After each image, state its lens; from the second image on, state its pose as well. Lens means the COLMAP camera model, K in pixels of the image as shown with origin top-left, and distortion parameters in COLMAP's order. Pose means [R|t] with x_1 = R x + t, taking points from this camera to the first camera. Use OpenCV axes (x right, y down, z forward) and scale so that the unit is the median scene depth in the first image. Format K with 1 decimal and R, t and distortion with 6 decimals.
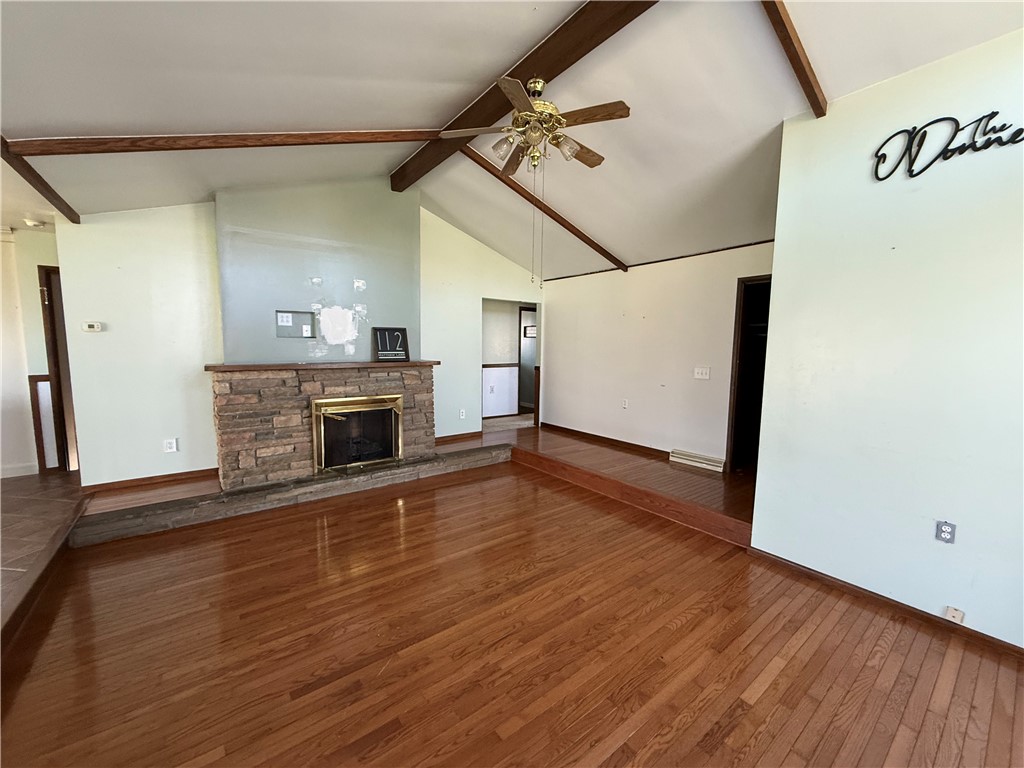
lens RADIAL K [[404.5, 0, 512.0], [0, 404.5, 384.0], [0, 0, 1]] dist [0.000362, 0.000010]
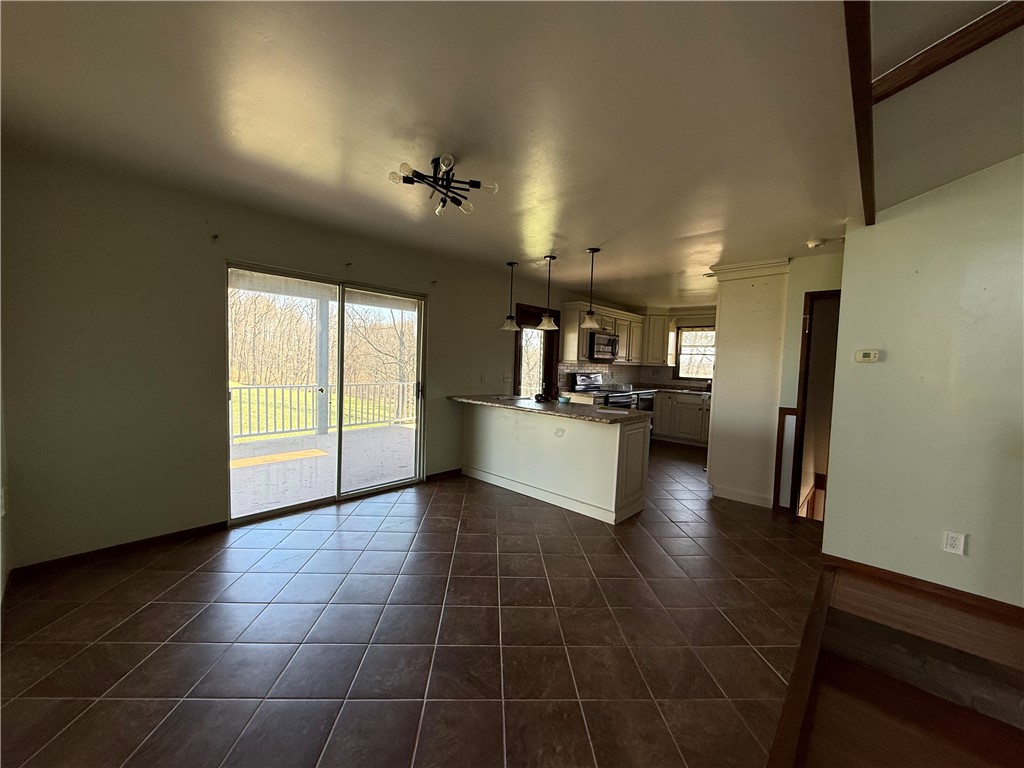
lens RADIAL K [[404.5, 0, 512.0], [0, 404.5, 384.0], [0, 0, 1]] dist [0.000362, 0.000010]
pose [[0.183844, 0.049503, -0.981708, -0.376518], [-0.127857, 0.991450, 0.026051, -0.020705], [0.974605, 0.120729, 0.188602, 0.191422]]
